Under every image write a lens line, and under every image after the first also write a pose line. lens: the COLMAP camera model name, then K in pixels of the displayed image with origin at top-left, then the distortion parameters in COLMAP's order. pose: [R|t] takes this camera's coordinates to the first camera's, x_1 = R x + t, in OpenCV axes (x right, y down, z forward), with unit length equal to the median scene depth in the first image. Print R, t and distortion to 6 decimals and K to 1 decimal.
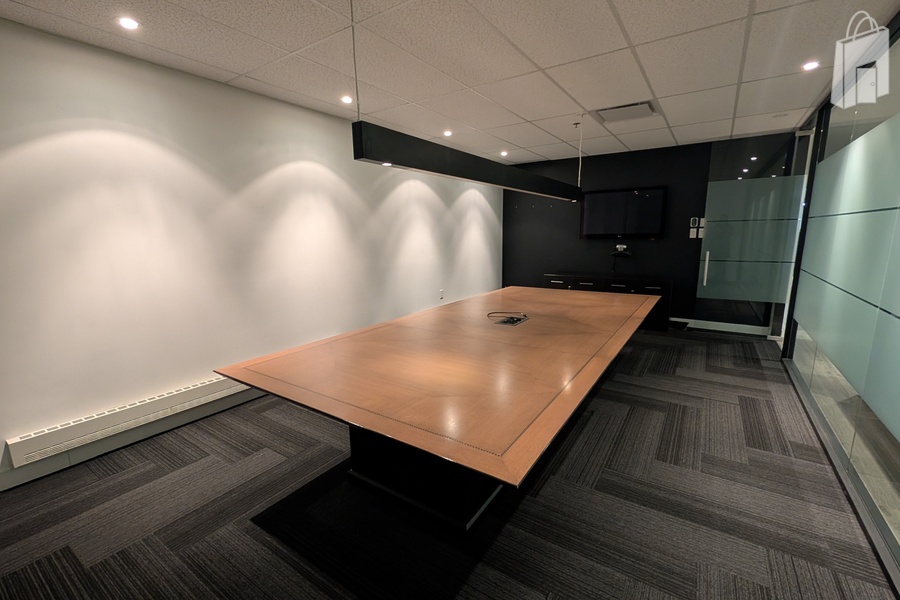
lens RADIAL K [[388.6, 0, 451.1], [0, 388.6, 304.8], [0, 0, 1]] dist [-0.001703, 0.000644]
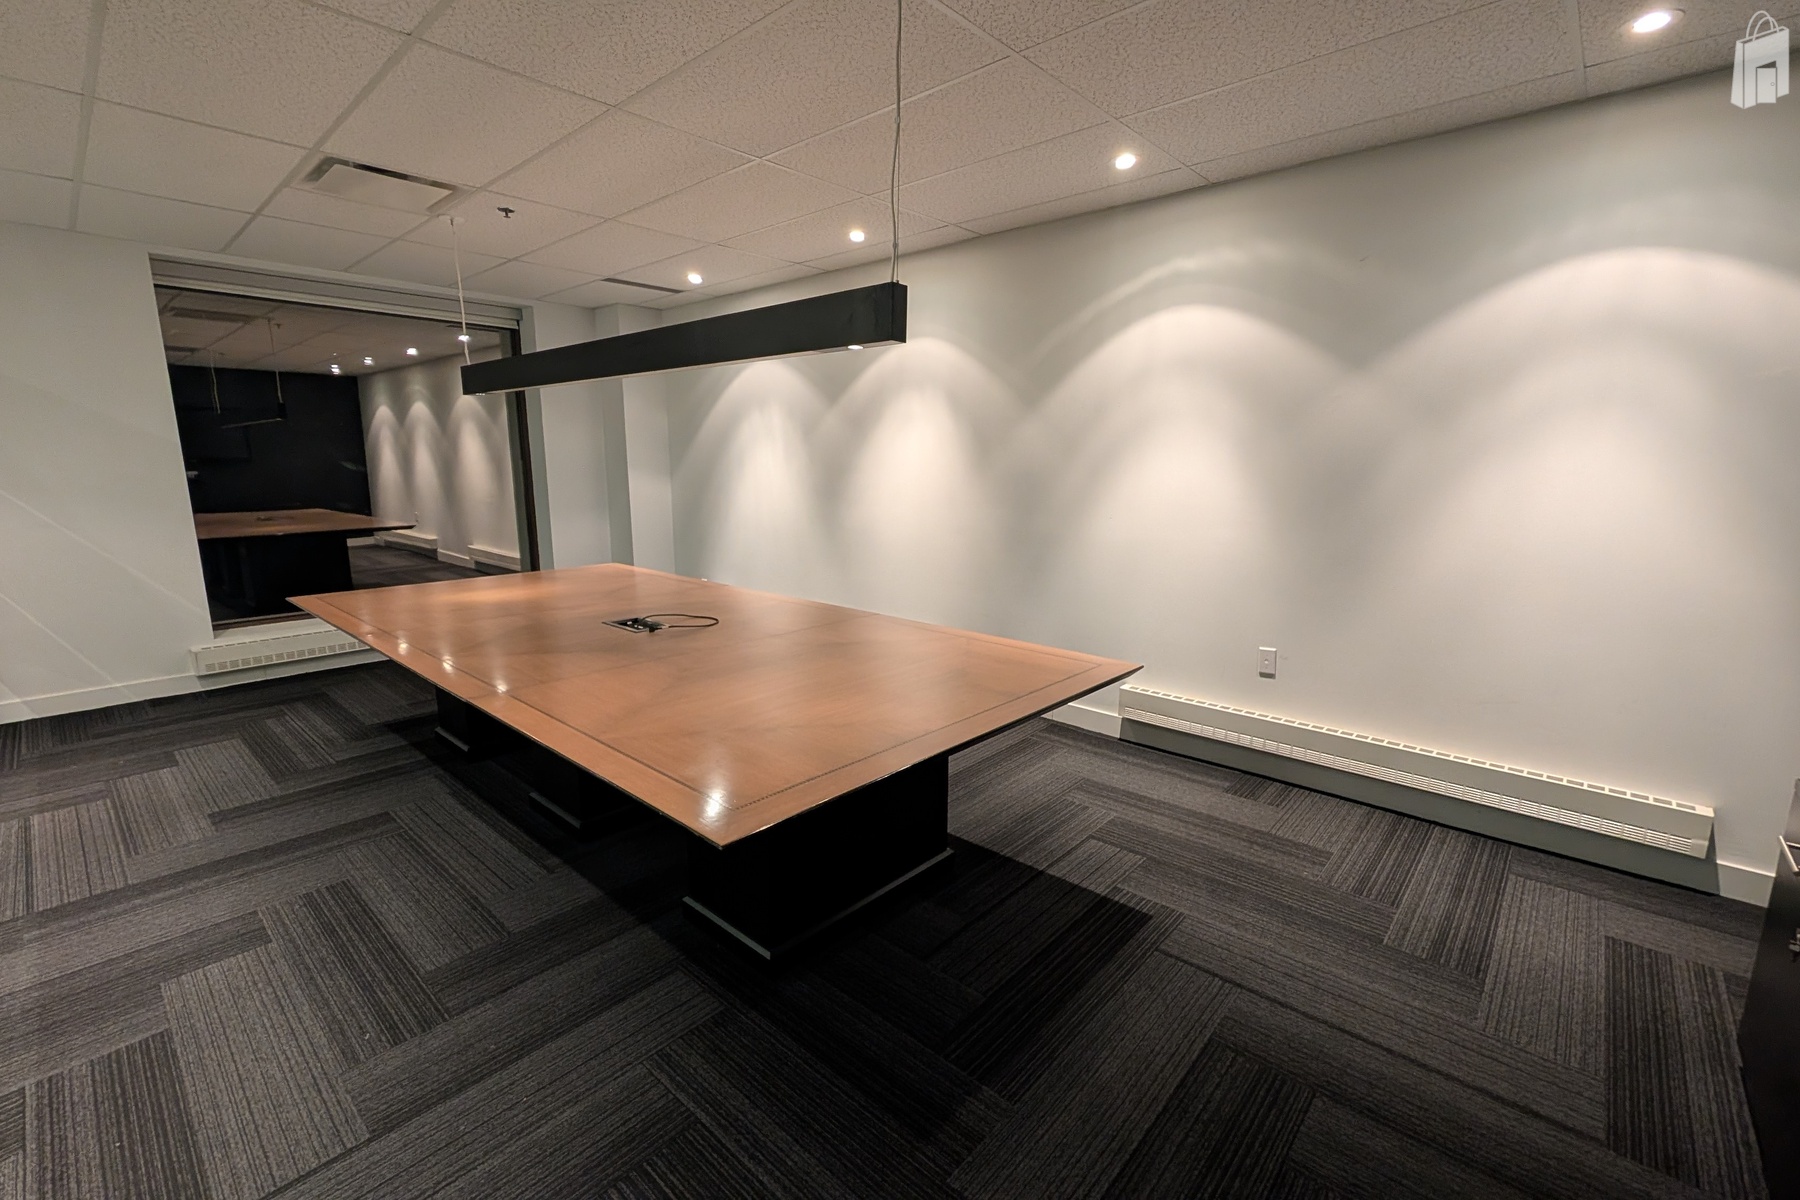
lens RADIAL K [[777.2, 0, 902.2], [0, 777.2, 609.6], [0, 0, 1]] dist [-0.001703, 0.000644]
pose [[-0.151143, 0.206252, -0.966755, 1.103456], [-0.184665, 0.954883, 0.232590, -0.284624], [0.971110, 0.213680, -0.106236, 1.431609]]
